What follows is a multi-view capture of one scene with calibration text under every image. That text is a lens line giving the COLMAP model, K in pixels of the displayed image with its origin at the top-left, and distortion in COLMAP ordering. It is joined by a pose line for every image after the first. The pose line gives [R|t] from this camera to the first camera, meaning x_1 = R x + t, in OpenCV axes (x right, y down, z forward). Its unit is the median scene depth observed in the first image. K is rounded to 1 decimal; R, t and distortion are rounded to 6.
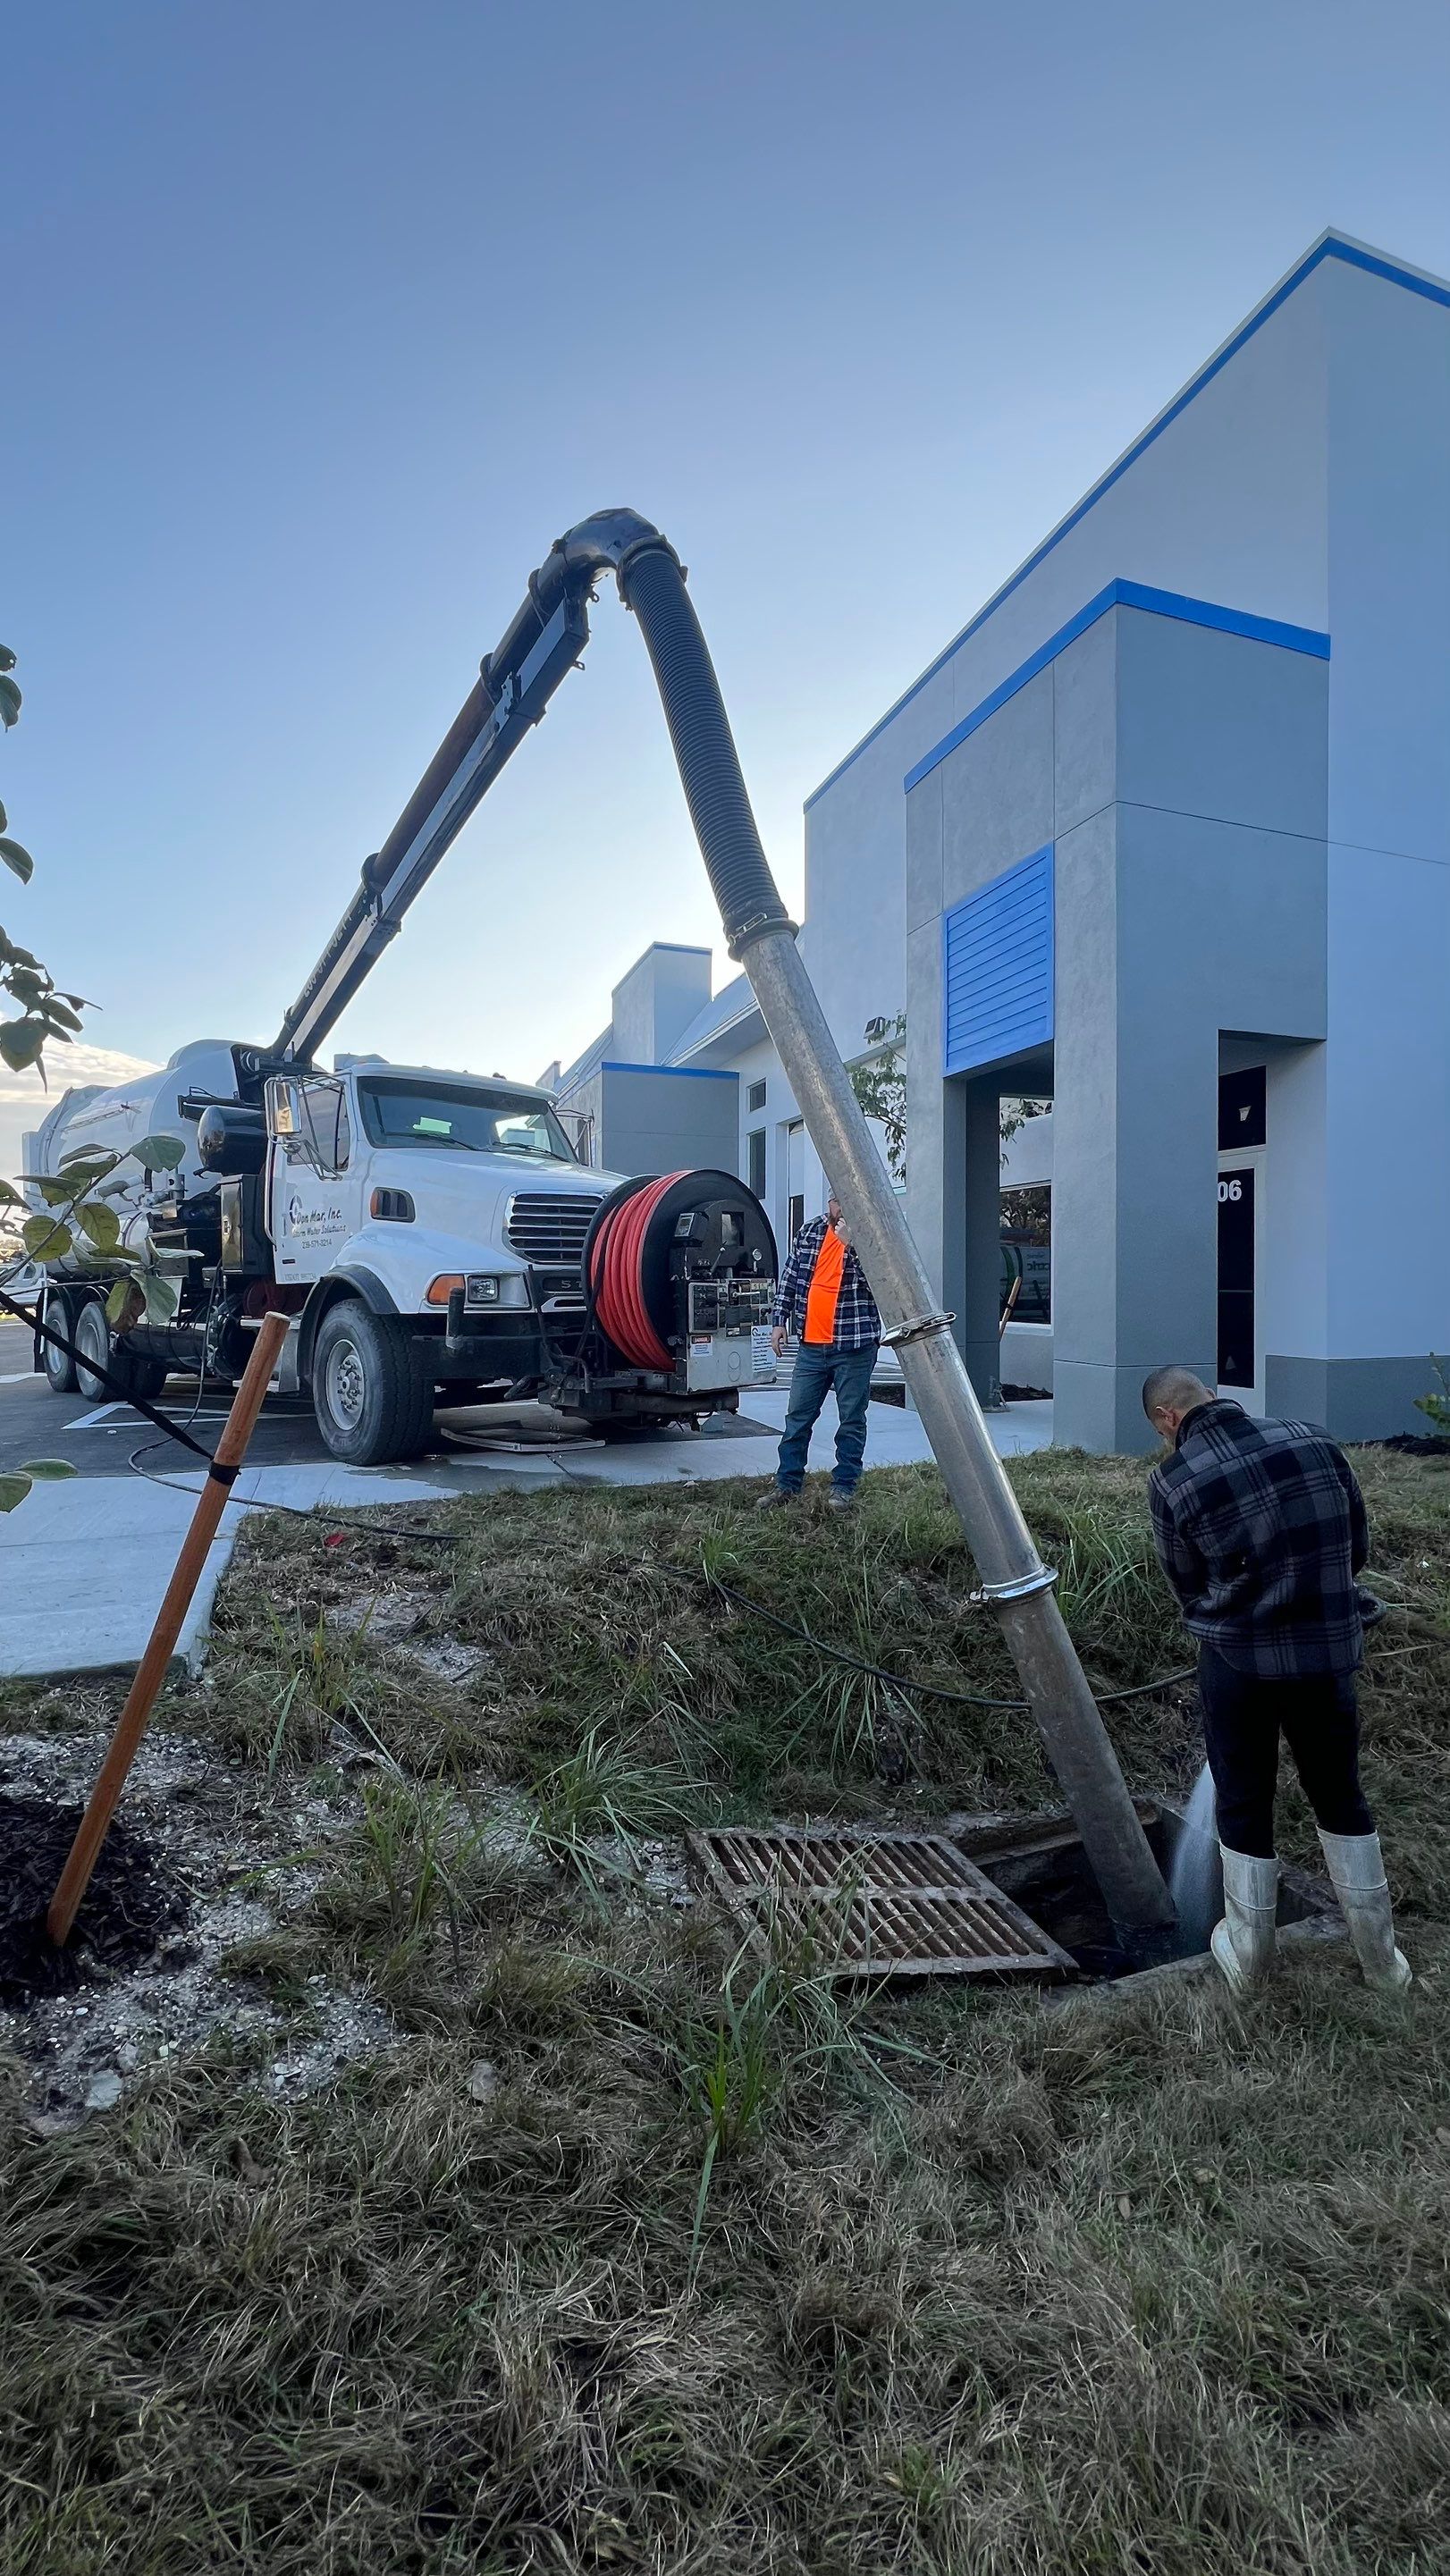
lens RADIAL K [[1029.7, 0, 739.0], [0, 1029.7, 1284.7], [0, 0, 1]] dist [-0.000546, 0.000185]
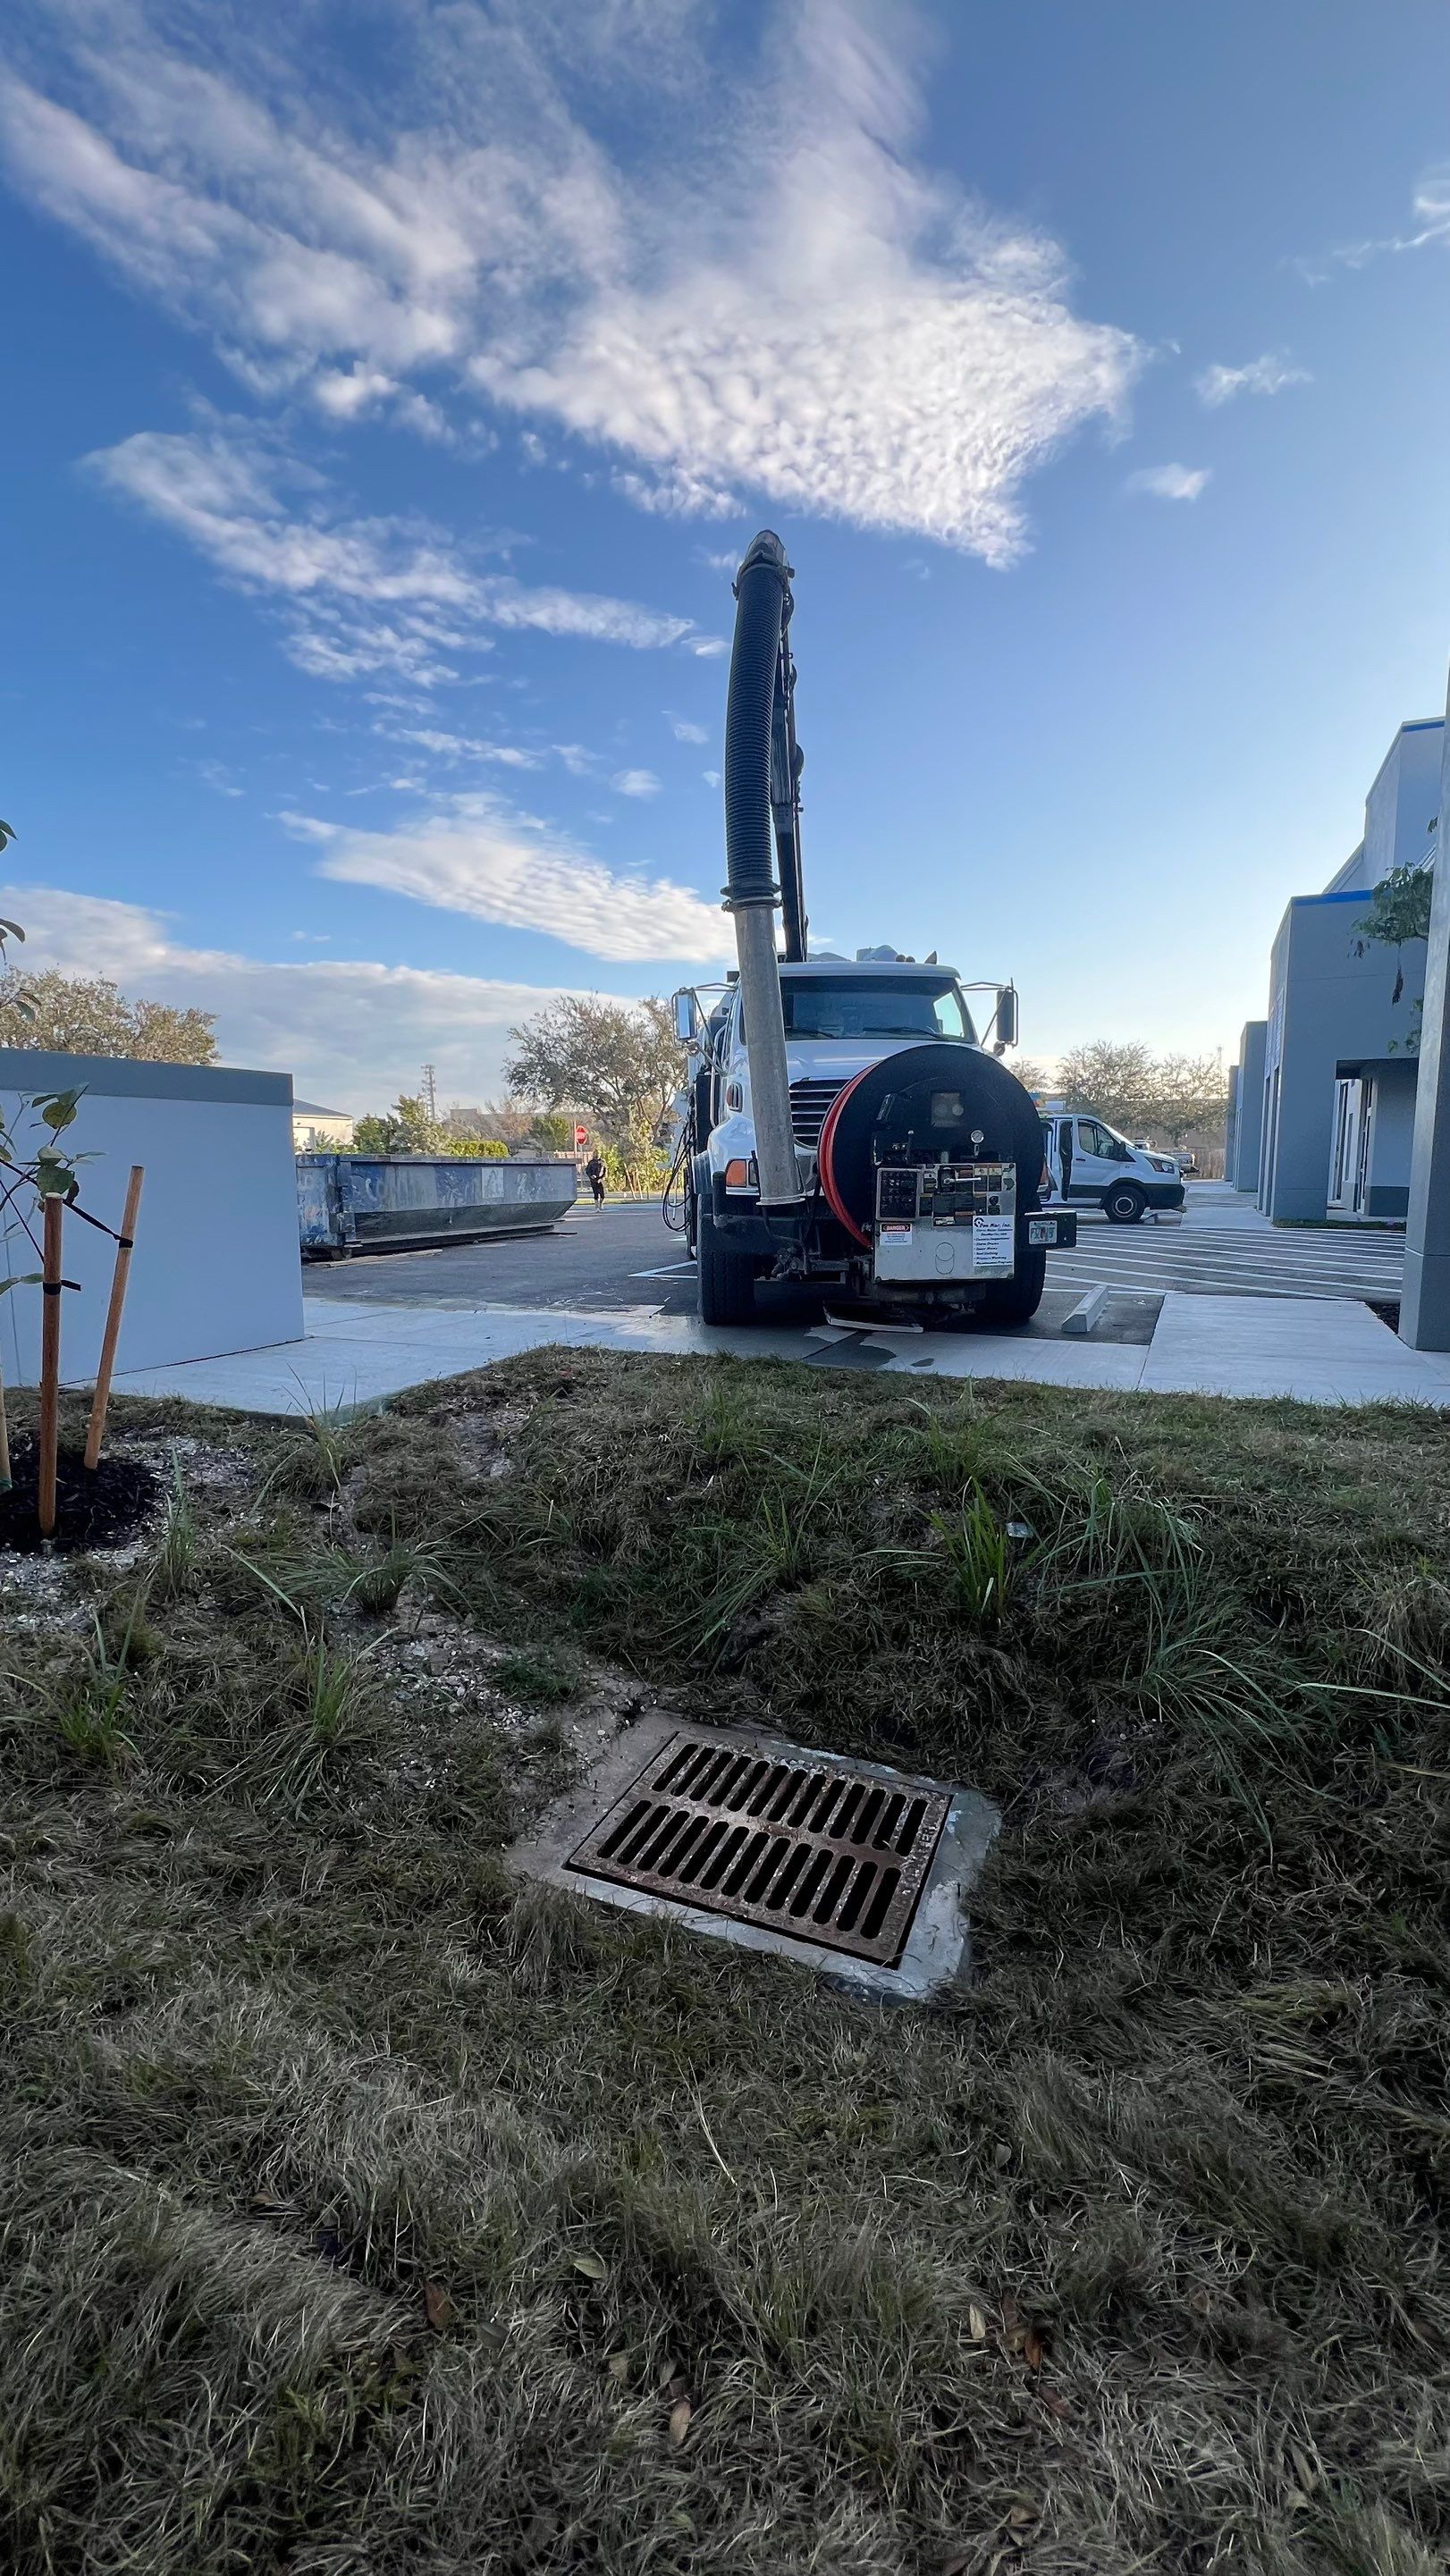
lens RADIAL K [[1026.6, 0, 717.3], [0, 1026.6, 1280.3], [0, 0, 1]] dist [-0.001310, -0.000034]
pose [[0.716547, 0.078947, -0.693056, 0.514467], [0.000910, 0.993468, 0.114108, -0.007522], [0.697538, -0.082394, 0.711795, 0.198783]]
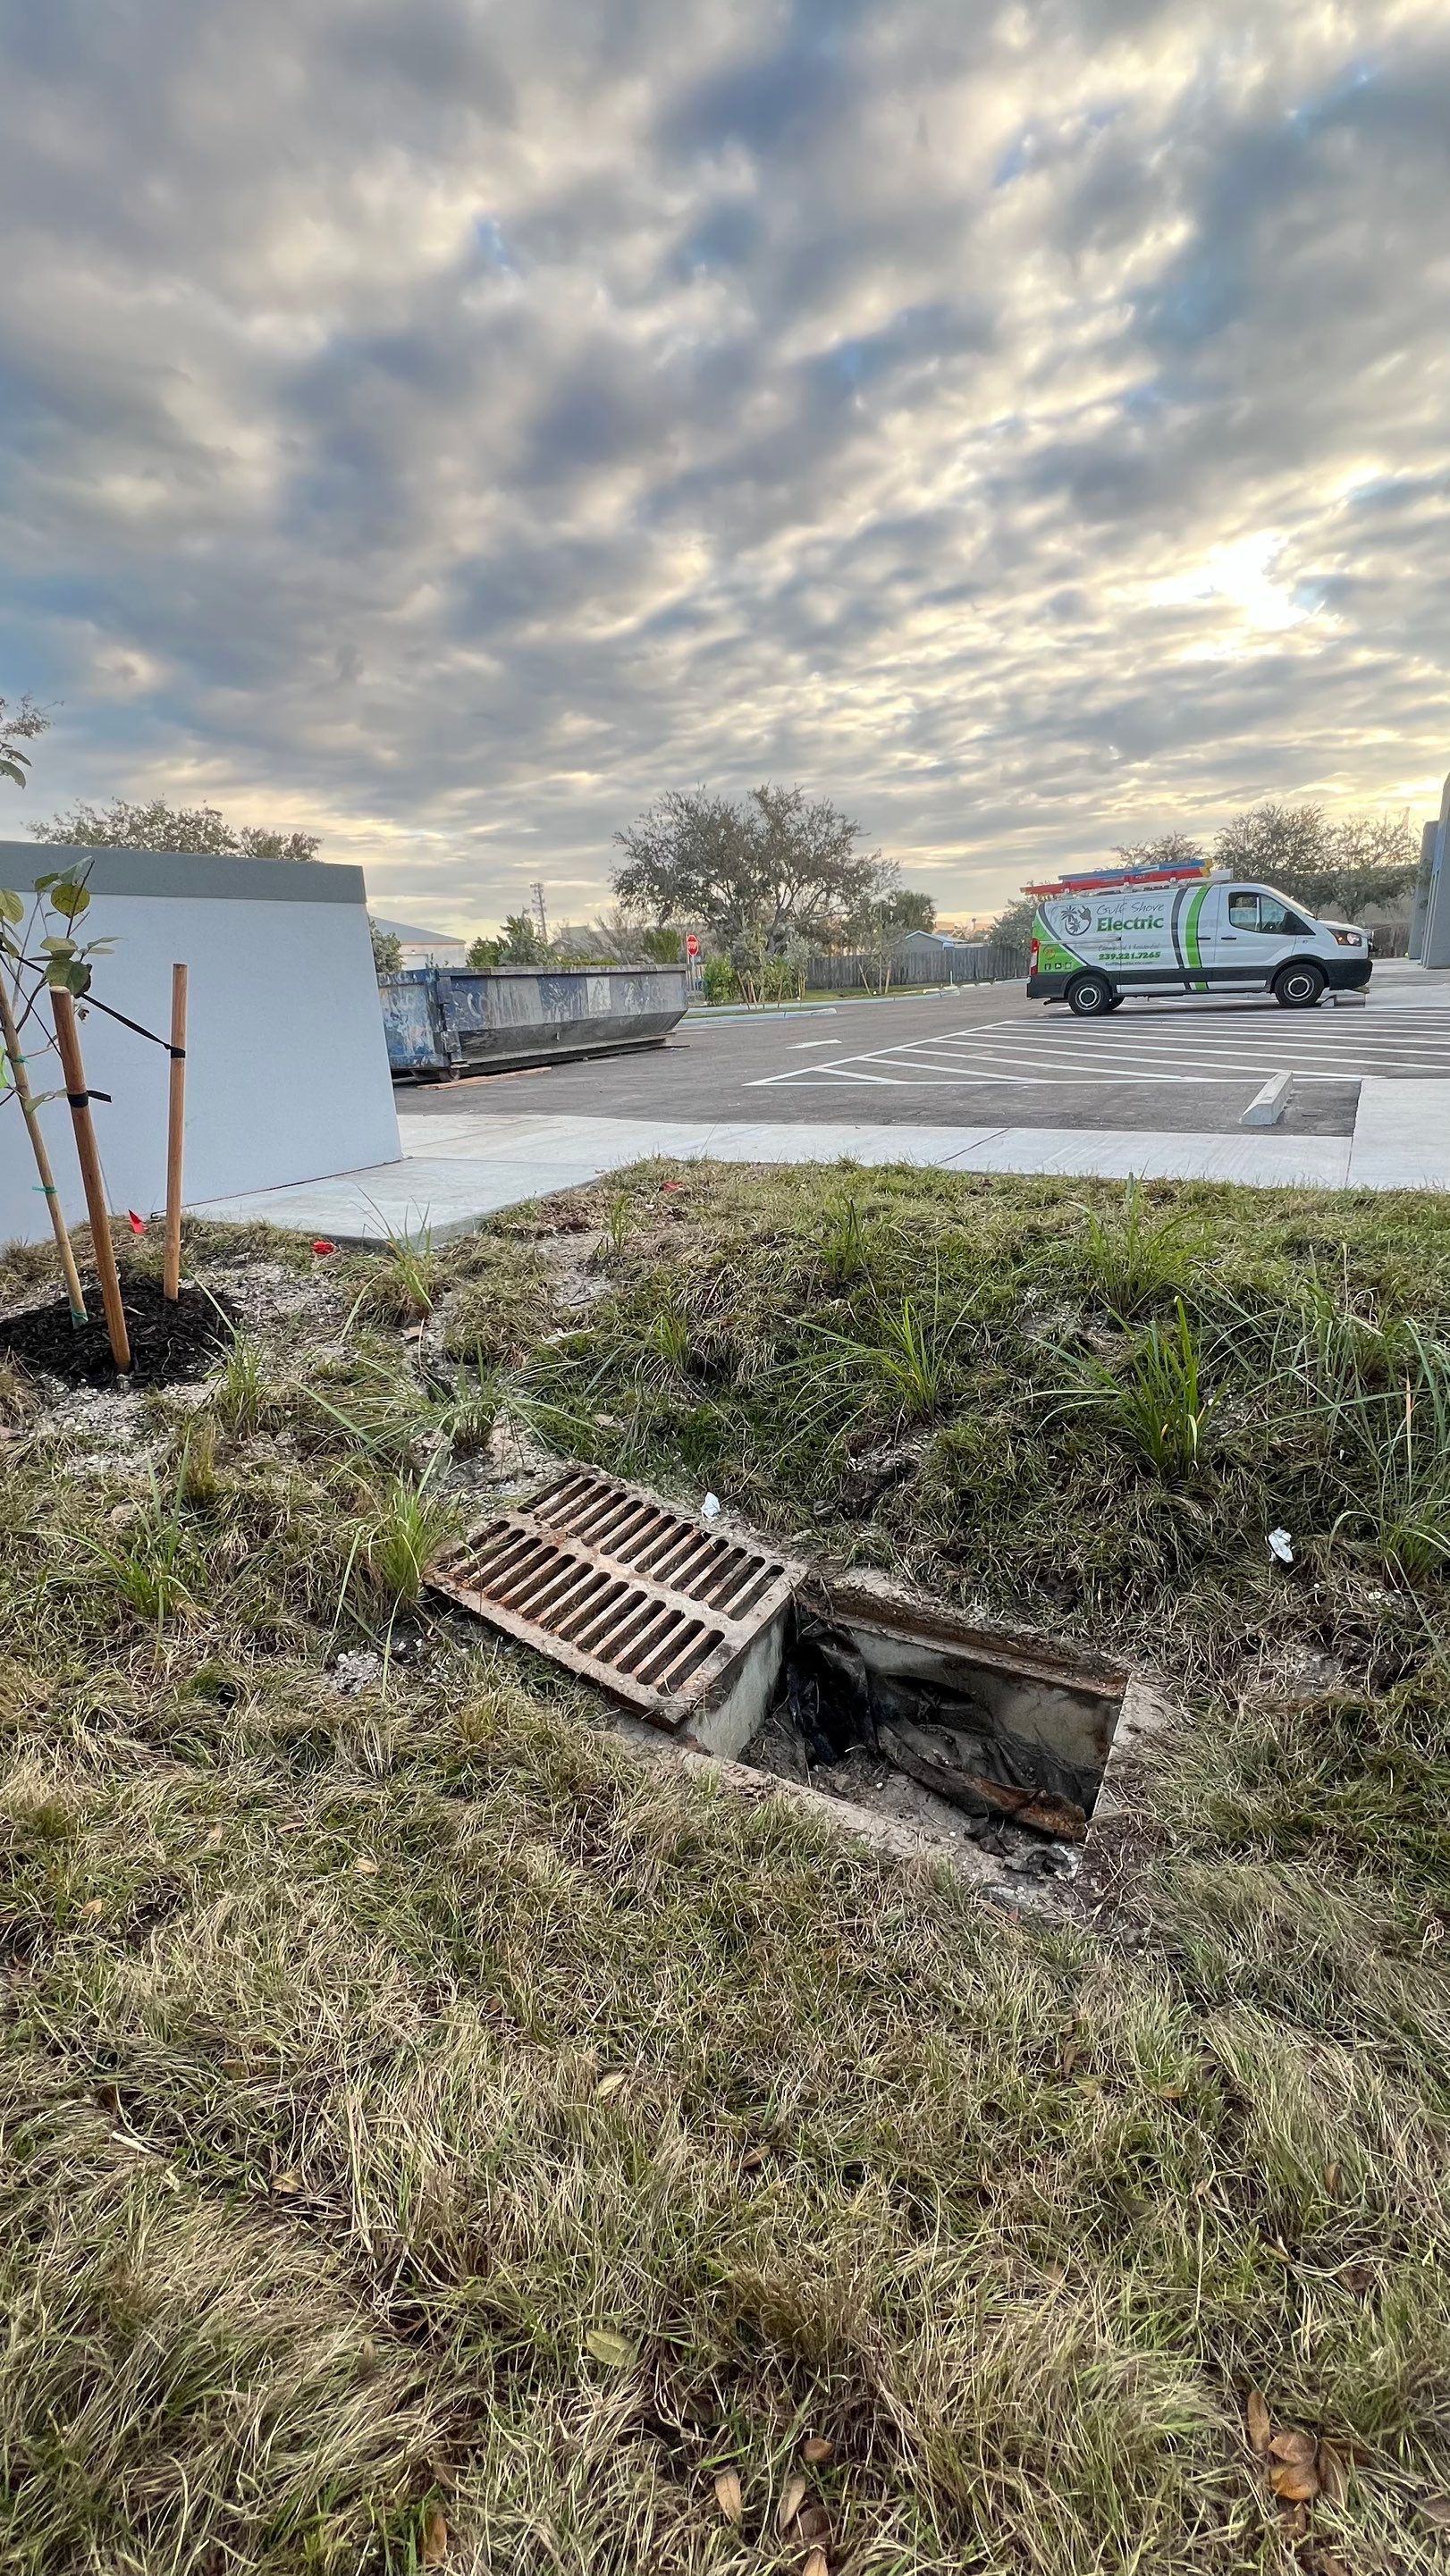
lens RADIAL K [[1024.7, 0, 725.9], [0, 1024.7, 1245.5], [0, 0, 1]] dist [0.020654, -0.000045]
pose [[0.639172, 0.162109, -0.751785, 0.449916], [0.049257, 0.966896, 0.250373, 0.019415], [0.767485, -0.197062, 0.610027, 0.267072]]
